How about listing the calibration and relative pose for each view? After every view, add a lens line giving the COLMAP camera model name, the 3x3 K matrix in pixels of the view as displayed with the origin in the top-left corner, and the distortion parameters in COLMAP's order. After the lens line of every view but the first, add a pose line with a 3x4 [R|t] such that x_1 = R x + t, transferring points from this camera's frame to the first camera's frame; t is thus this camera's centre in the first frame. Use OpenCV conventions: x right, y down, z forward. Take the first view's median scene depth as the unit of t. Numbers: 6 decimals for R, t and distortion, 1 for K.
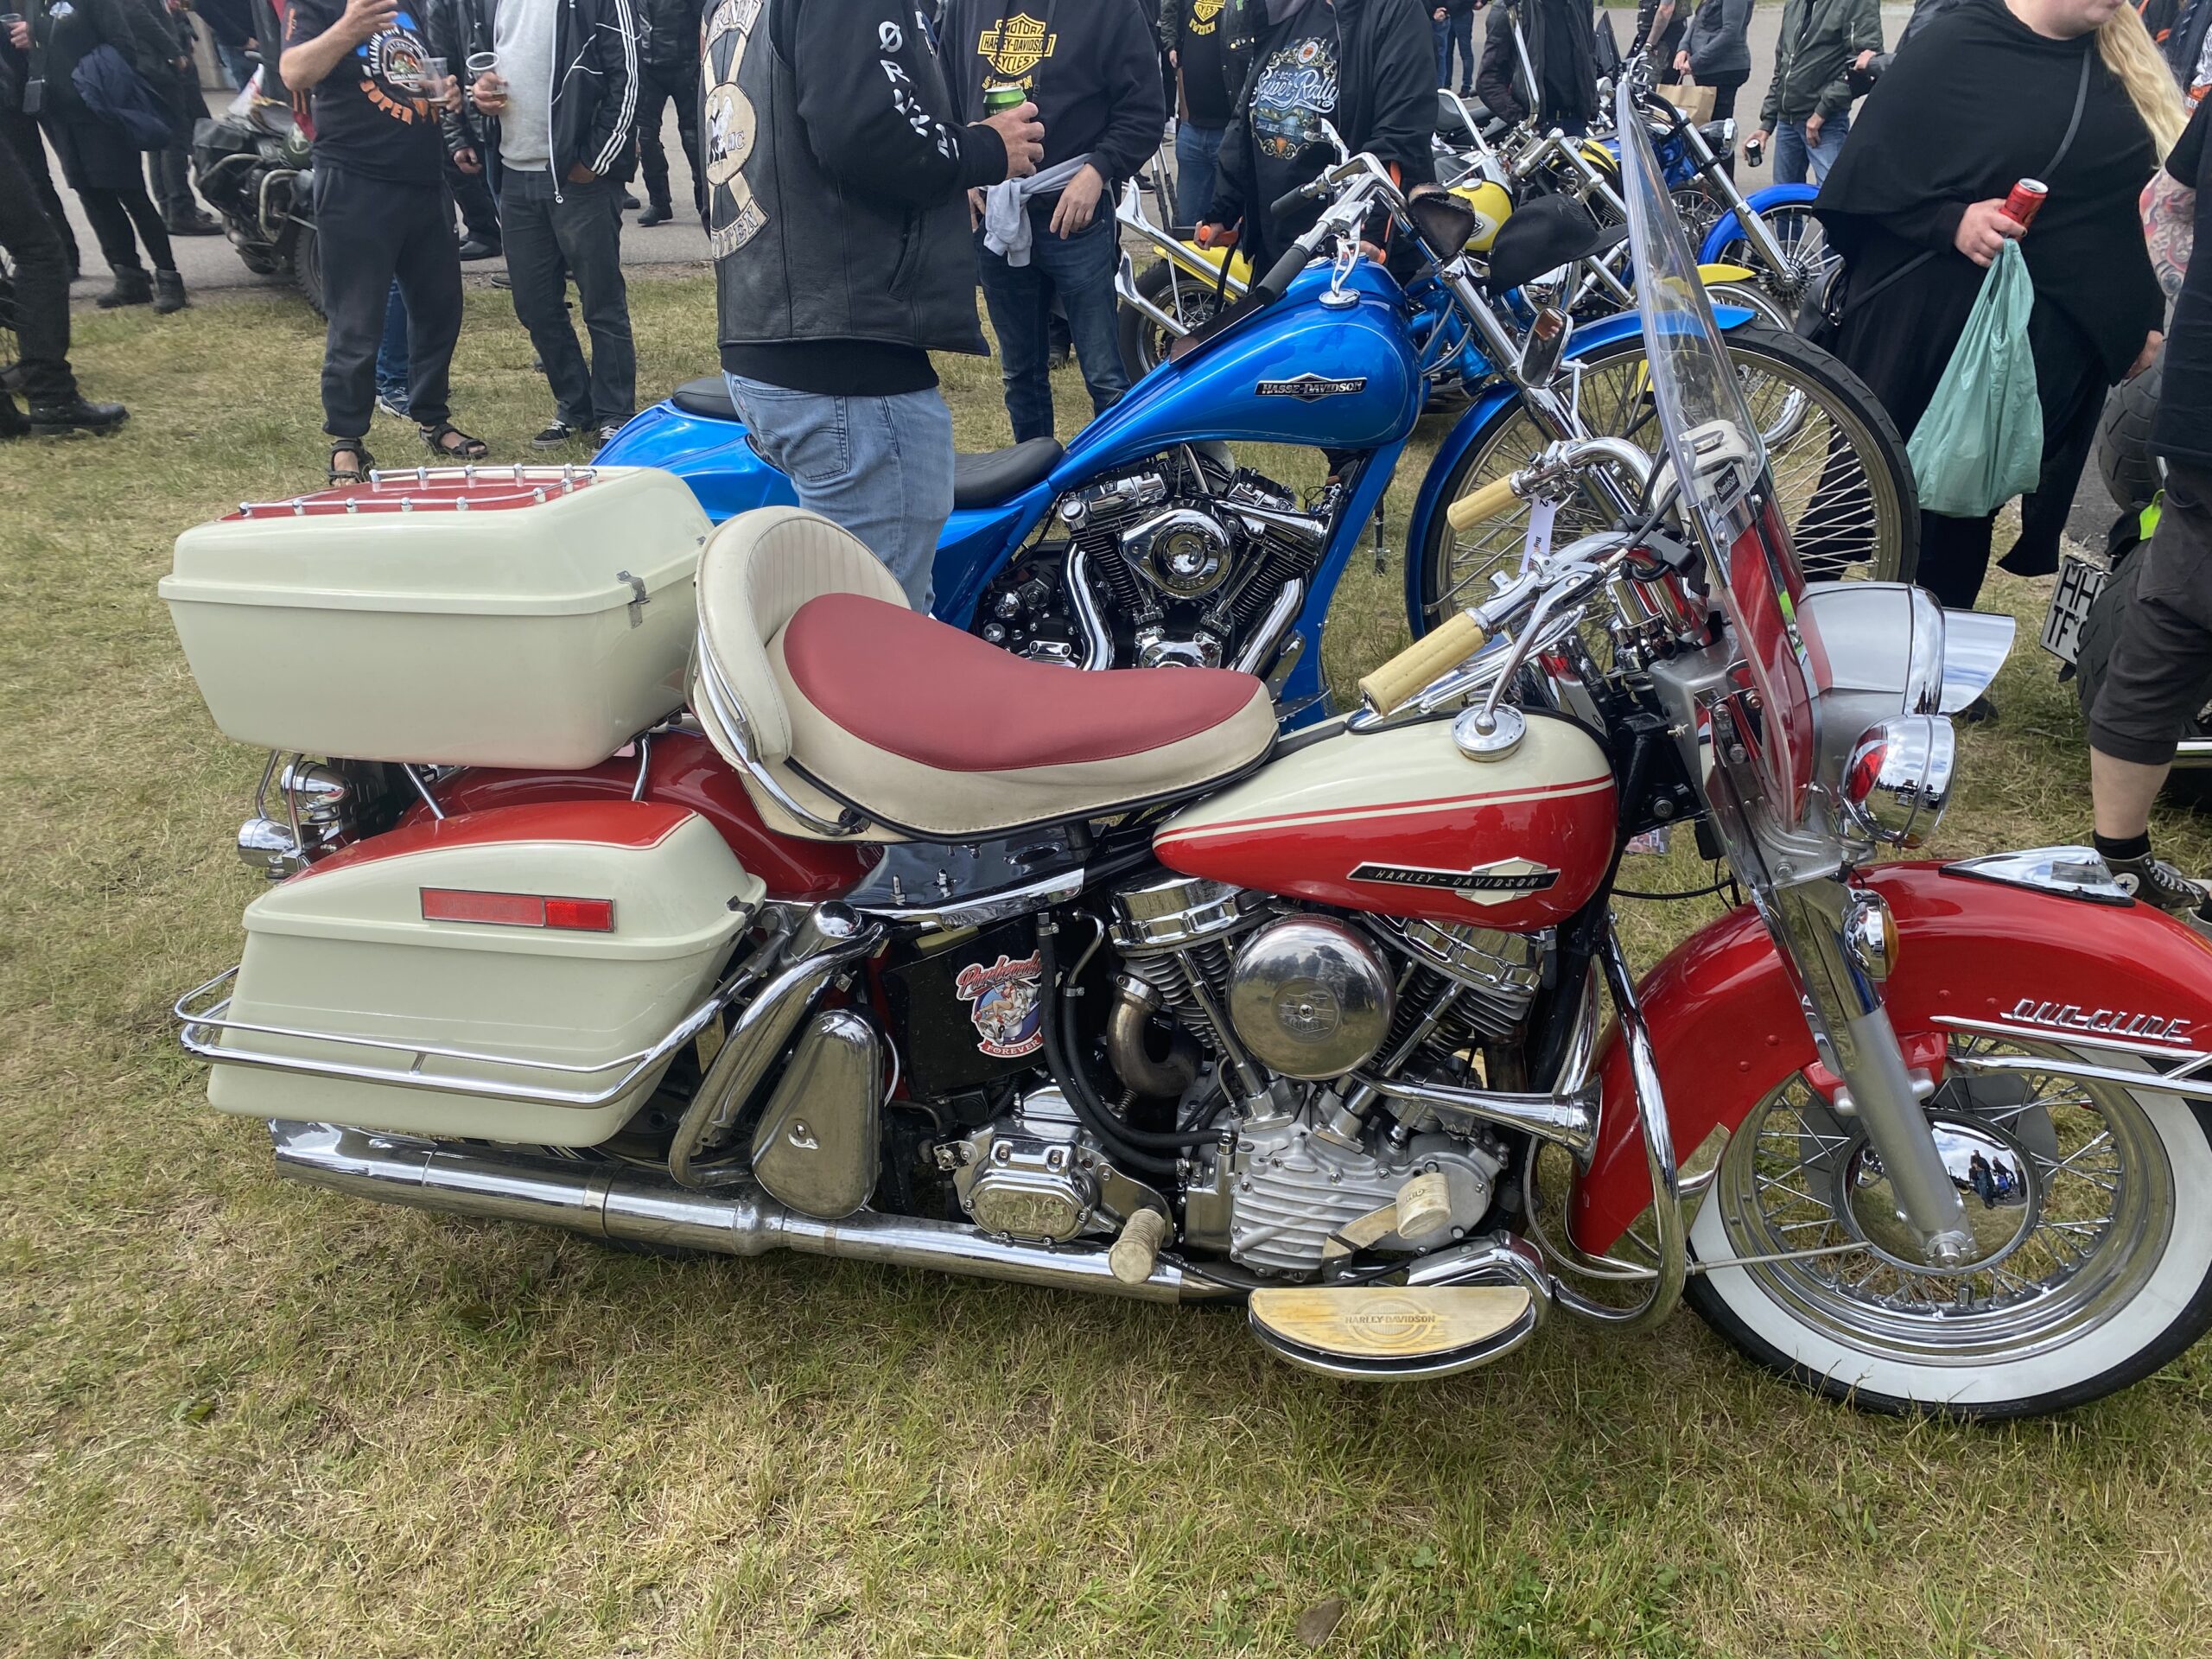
lens RADIAL K [[1641.9, 0, 1106.0], [0, 1641.9, 829.5], [0, 0, 1]] dist [0.008695, 0.009487]
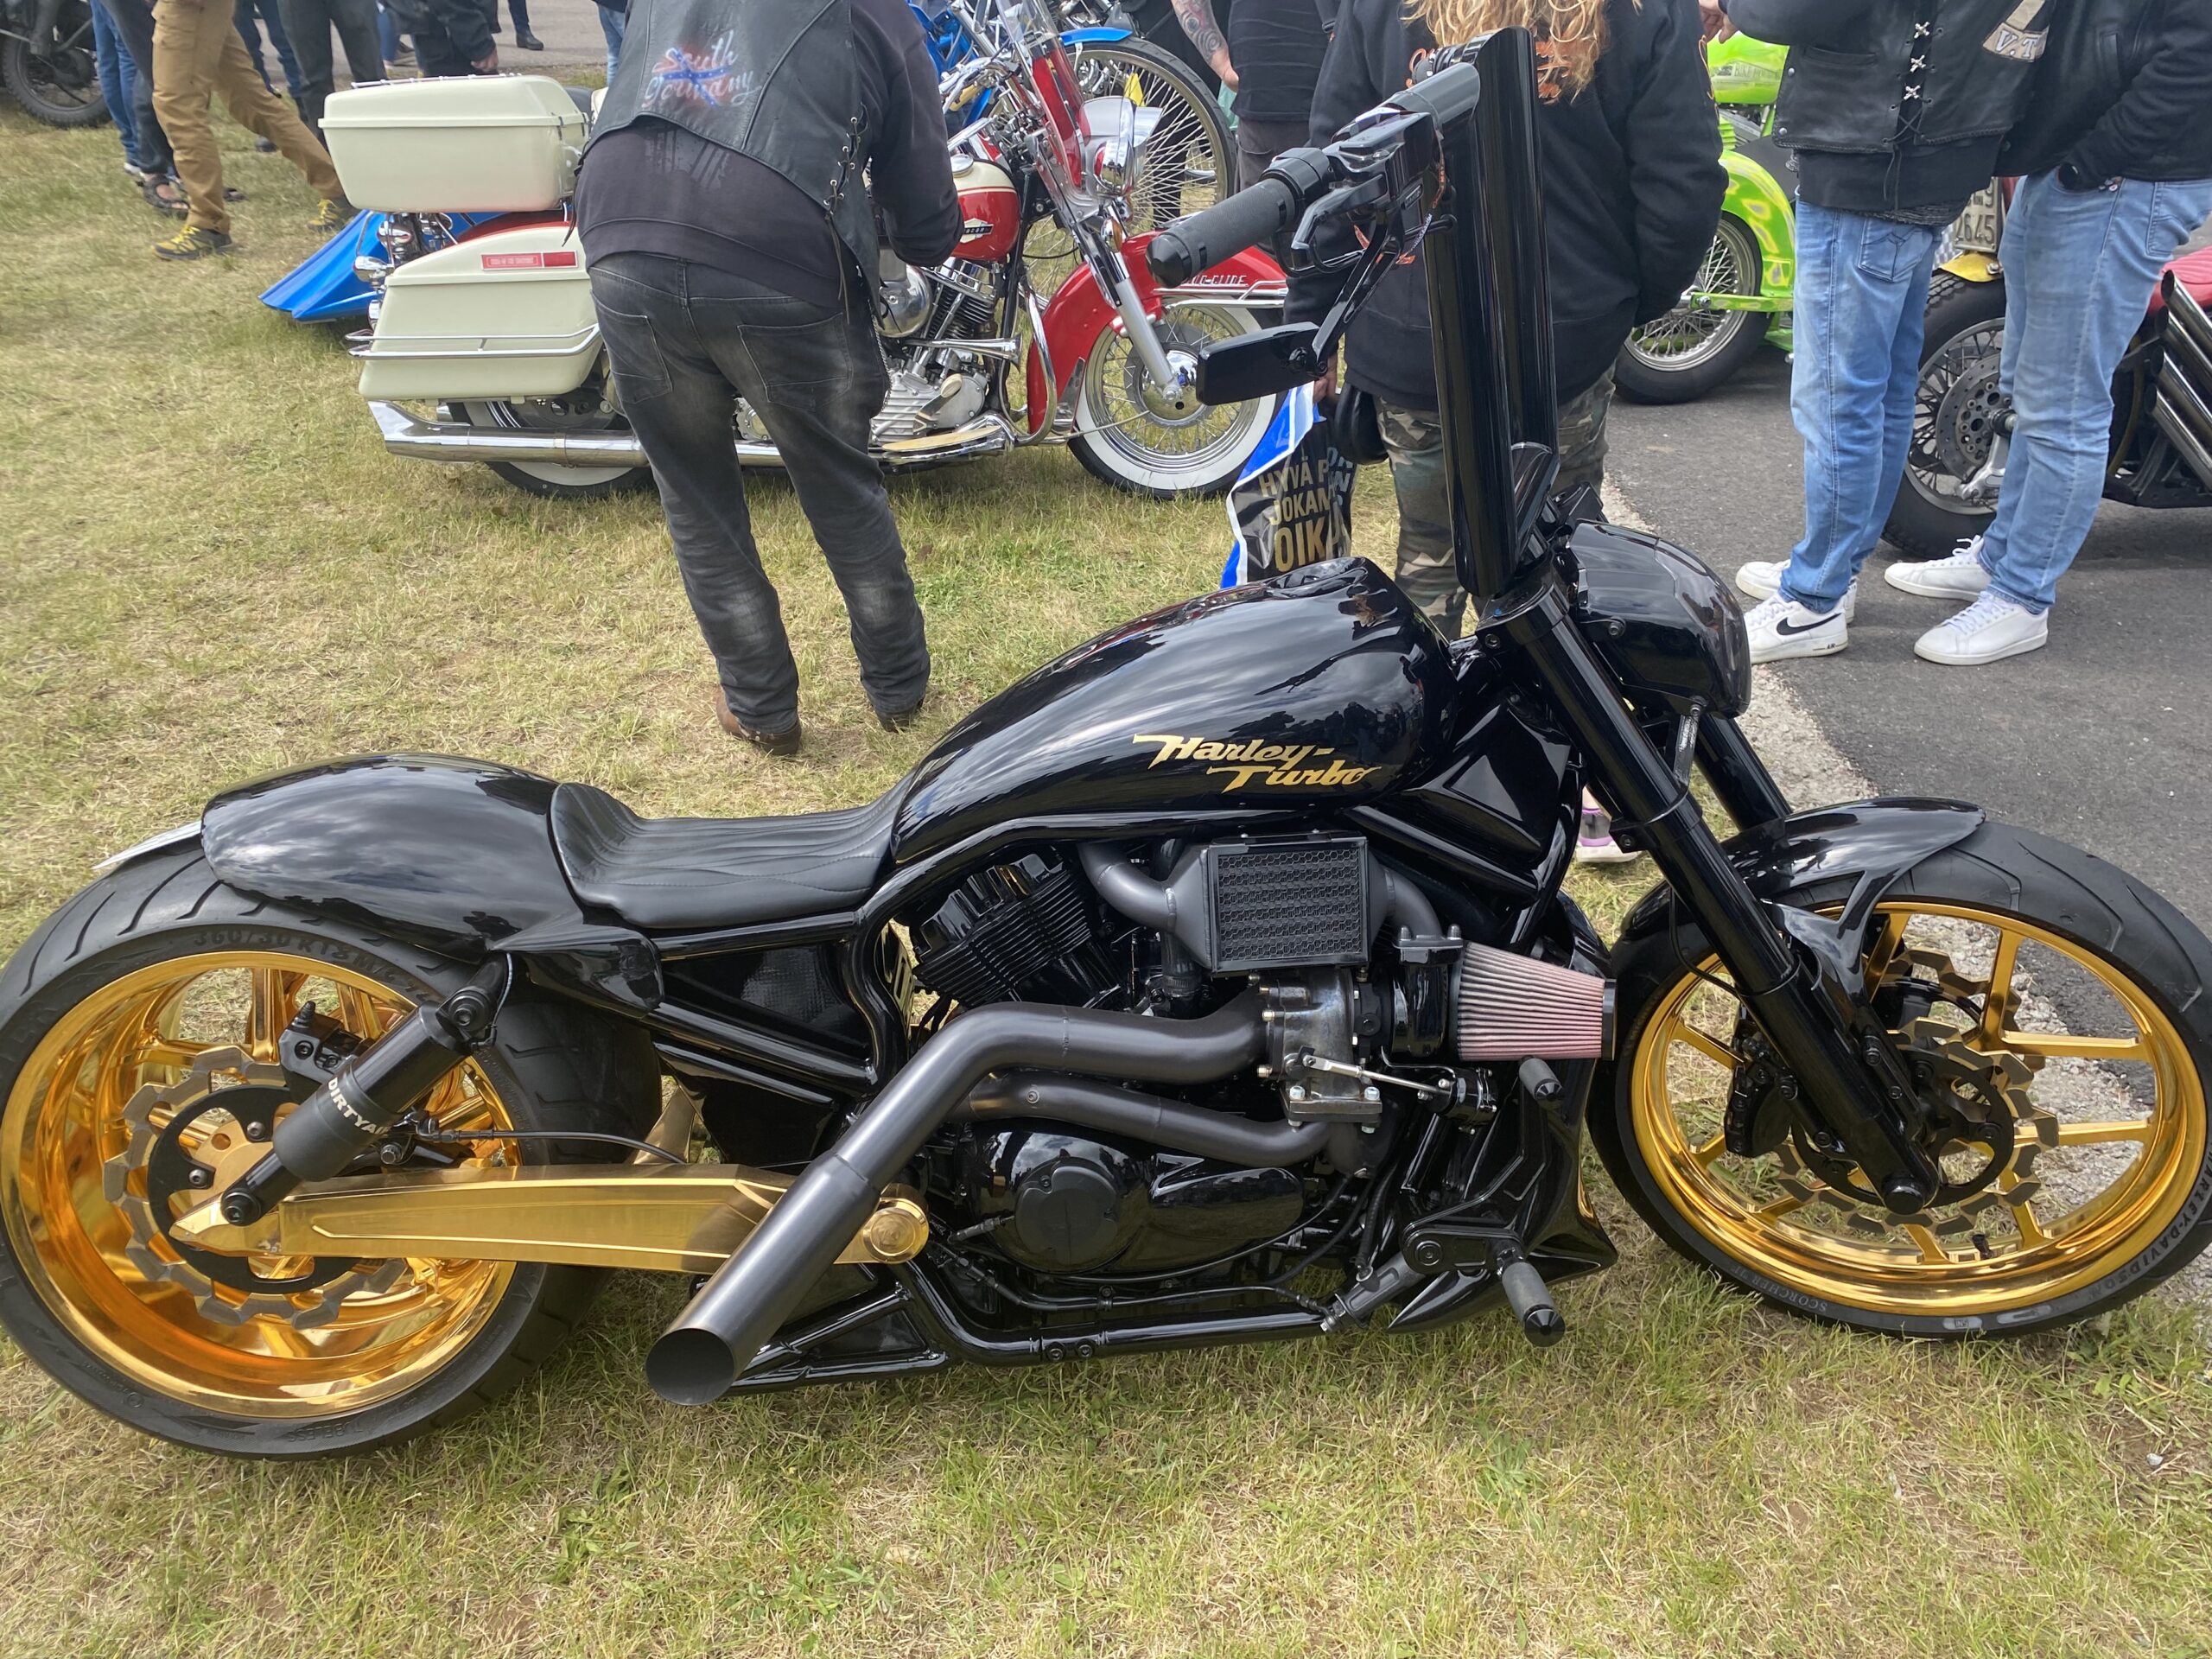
lens RADIAL K [[1641.9, 0, 1106.0], [0, 1641.9, 829.5], [0, 0, 1]] dist [0.008695, 0.009487]
pose [[0.973505, -0.097783, 0.206703, -0.126927], [0.081267, 0.992892, 0.086956, 0.621243], [-0.213737, -0.067854, 0.974532, -1.256871]]
